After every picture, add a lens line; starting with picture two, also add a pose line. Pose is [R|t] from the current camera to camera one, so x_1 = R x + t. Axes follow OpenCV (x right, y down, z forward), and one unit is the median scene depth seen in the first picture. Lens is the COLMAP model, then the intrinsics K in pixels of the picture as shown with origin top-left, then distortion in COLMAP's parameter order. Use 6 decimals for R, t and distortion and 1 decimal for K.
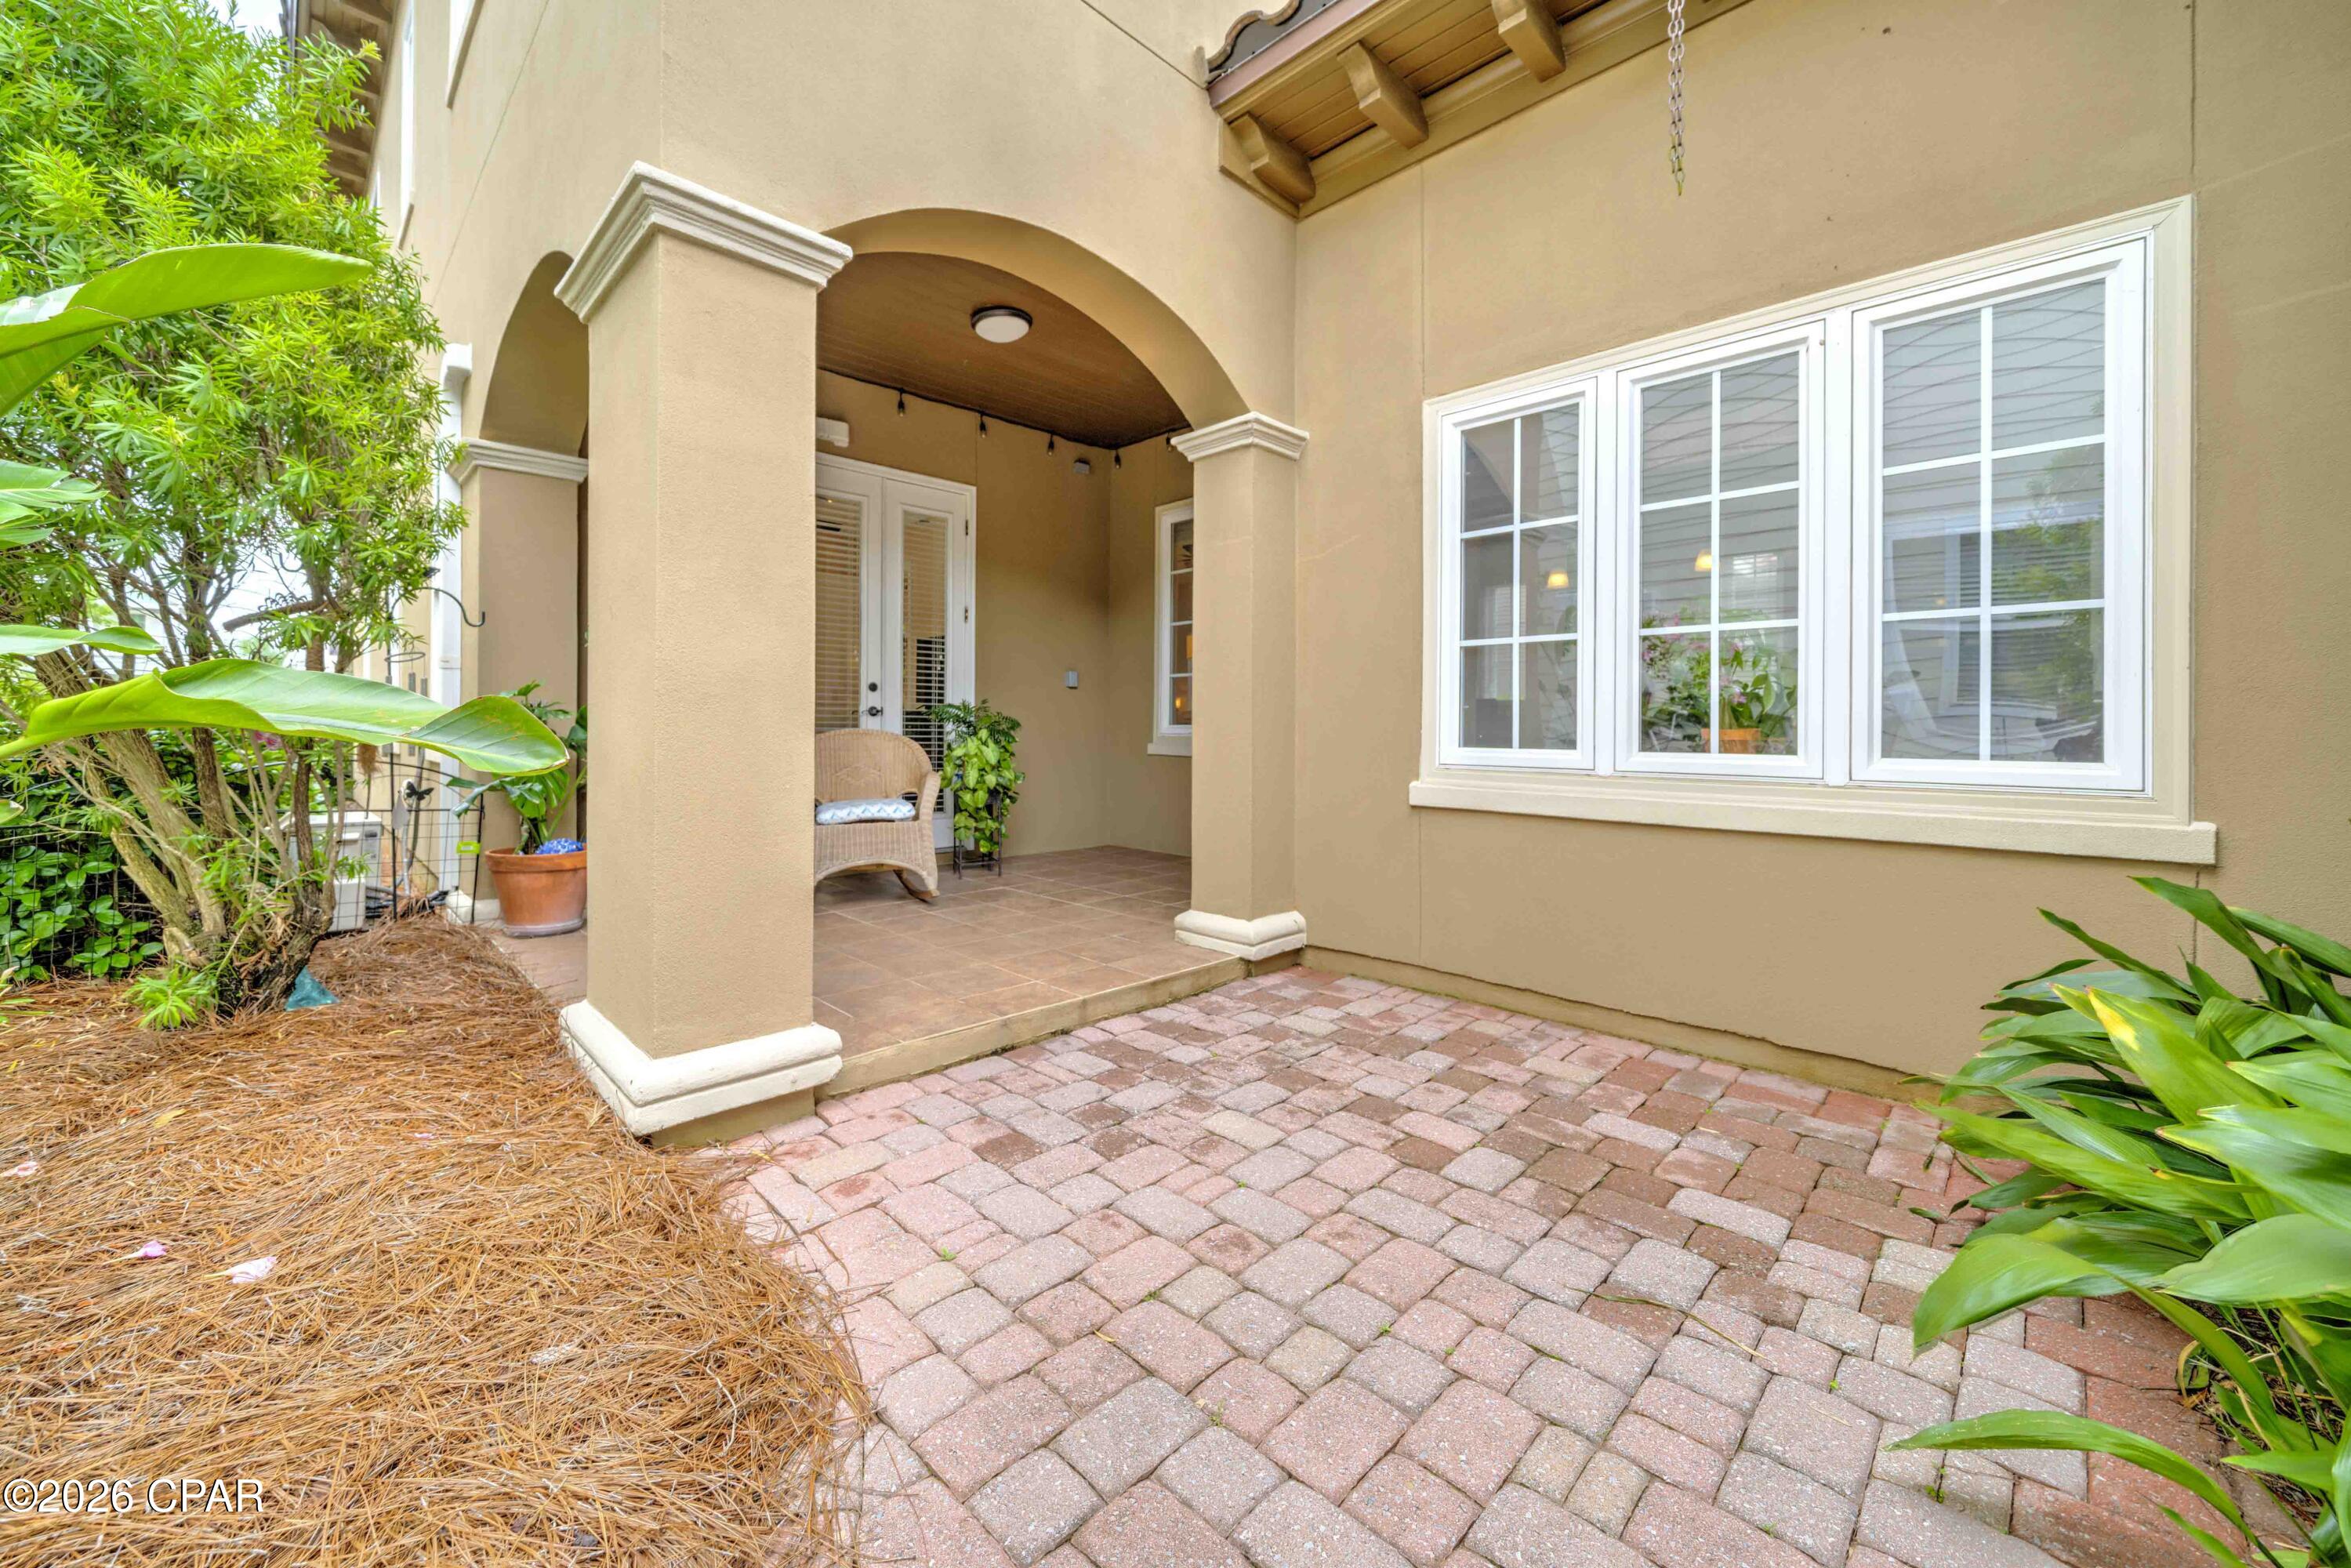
lens RADIAL K [[880.7, 0, 1047.7], [0, 880.7, 727.5], [0, 0, 1]] dist [-0.001311, -0.000492]
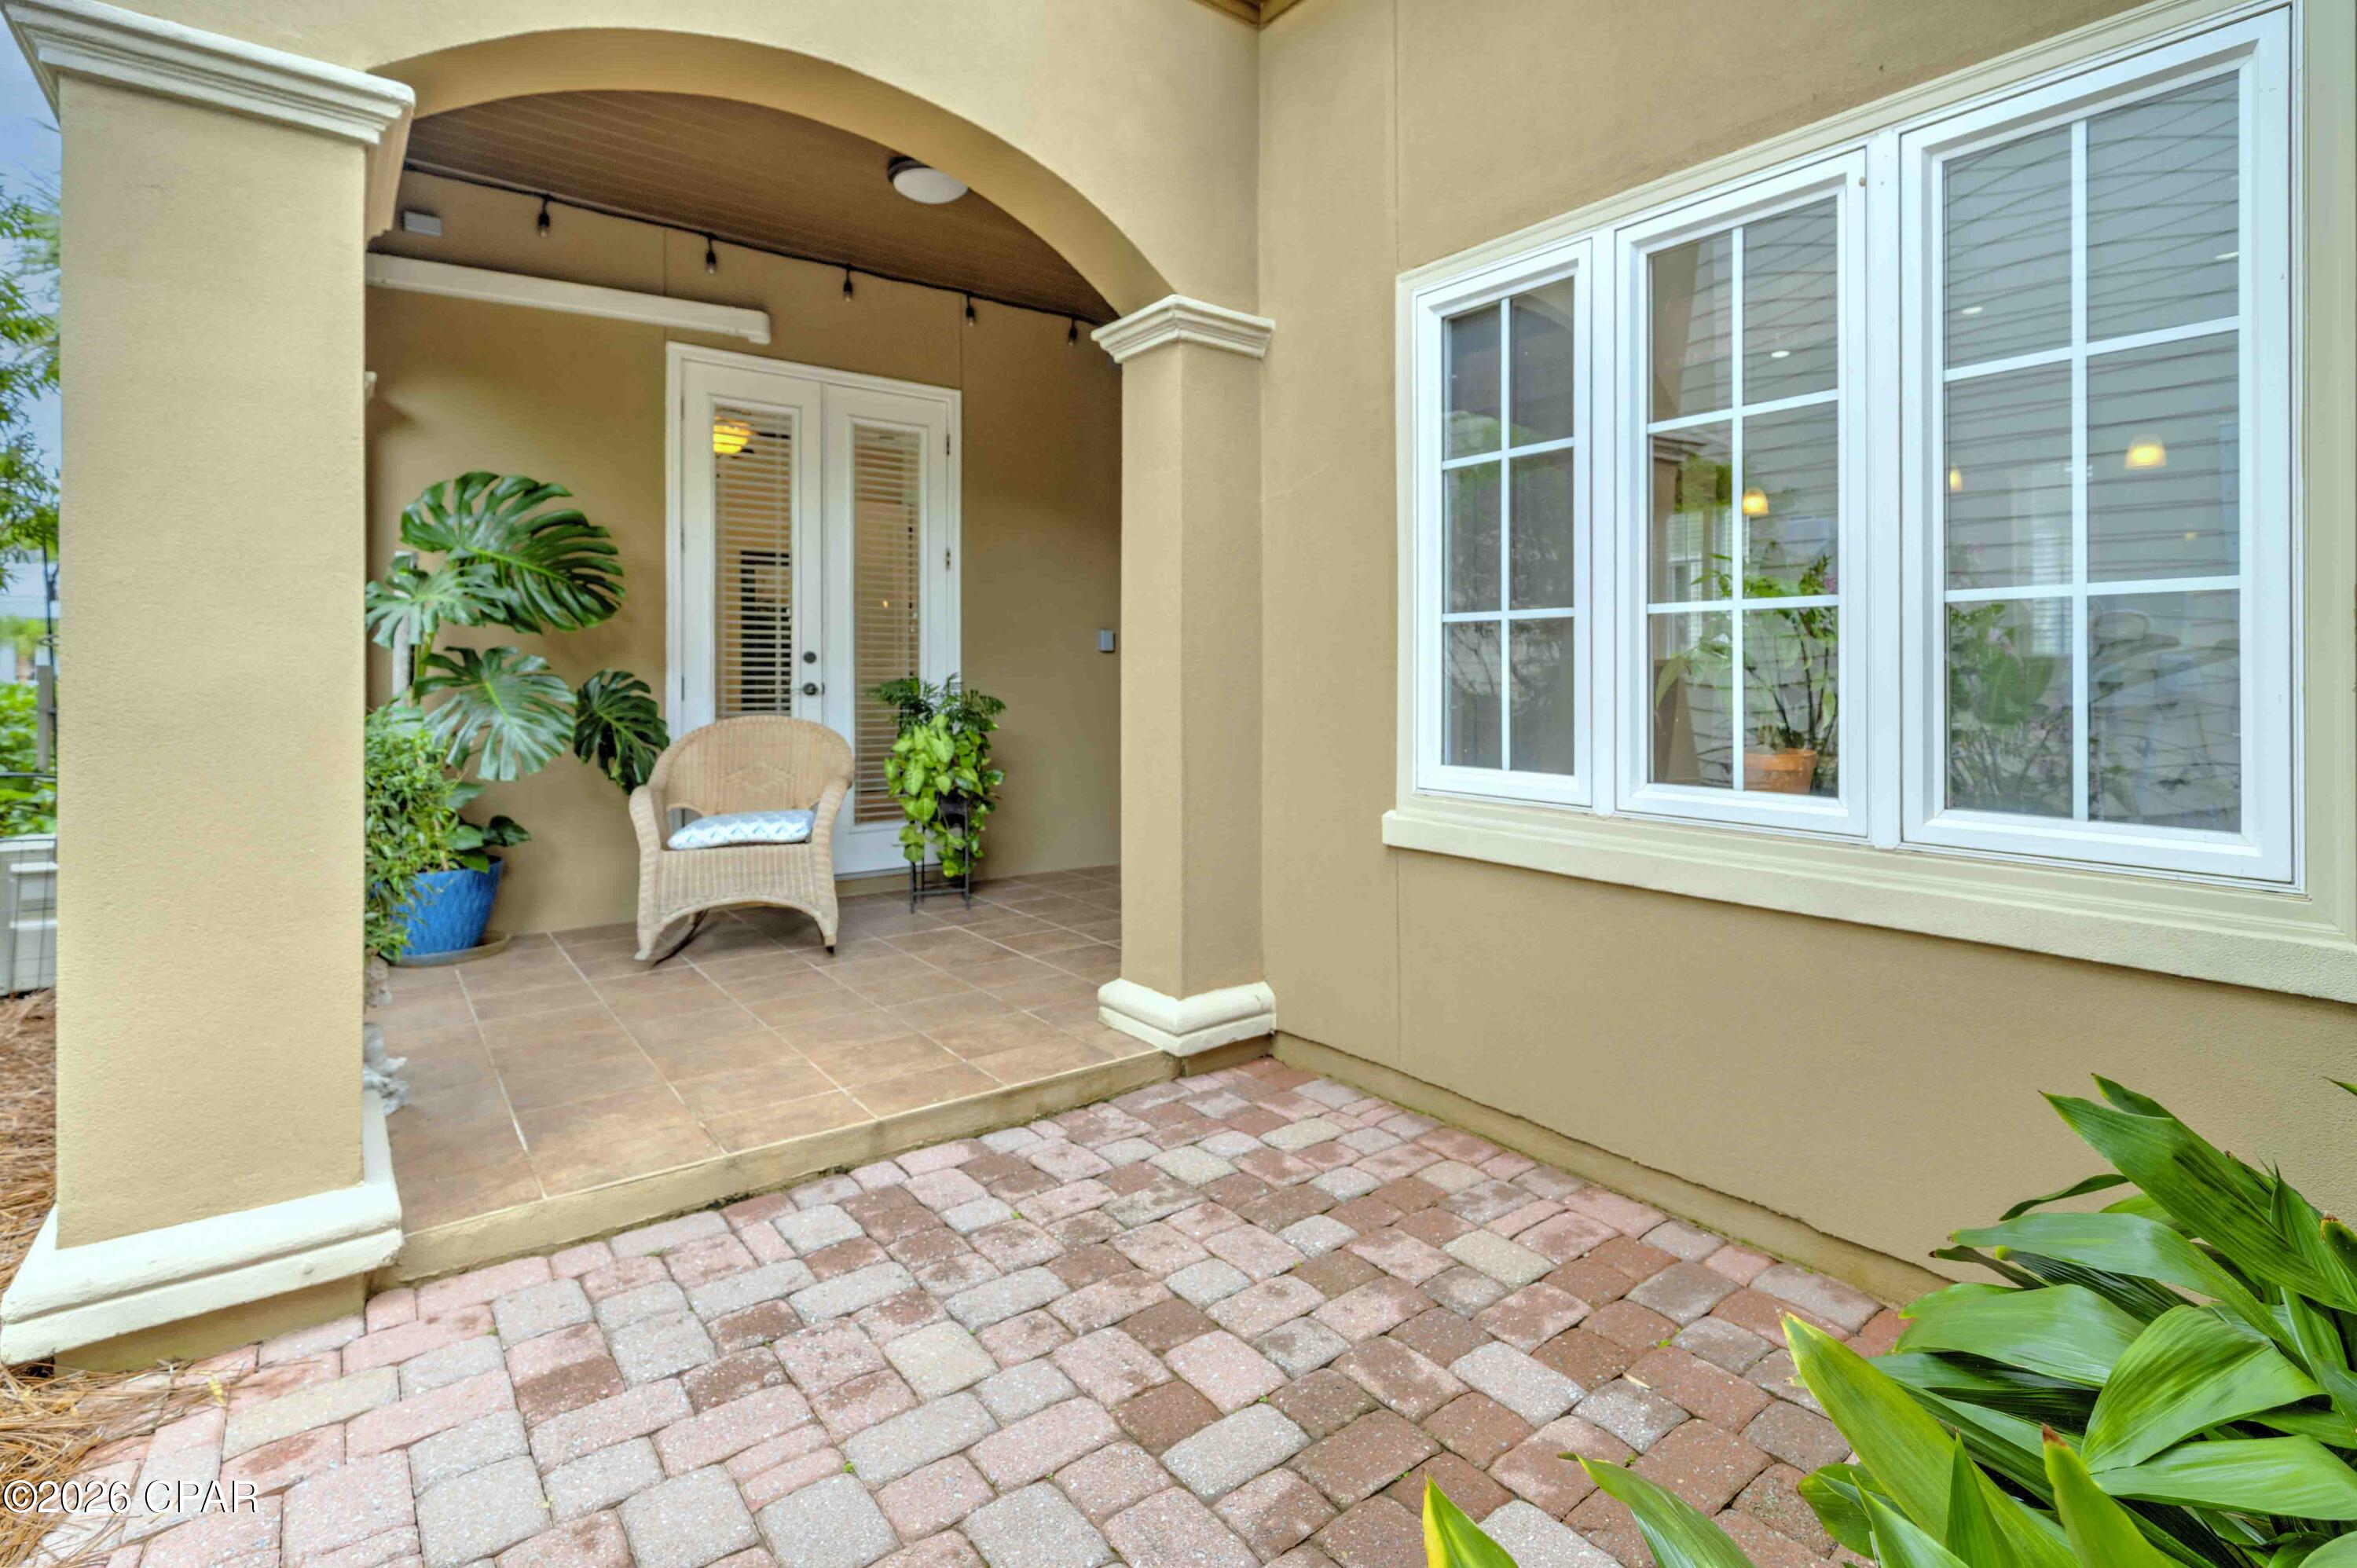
lens RADIAL K [[1114.4, 0, 1178.3], [0, 1114.4, 675.1], [0, 0, 1]] dist [0.001178, 0.000835]
pose [[0.998479, -0.002806, -0.055061, 0.355722], [0.002630, 0.999991, -0.003252, -0.054954], [0.055070, 0.003102, 0.998478, 0.112780]]
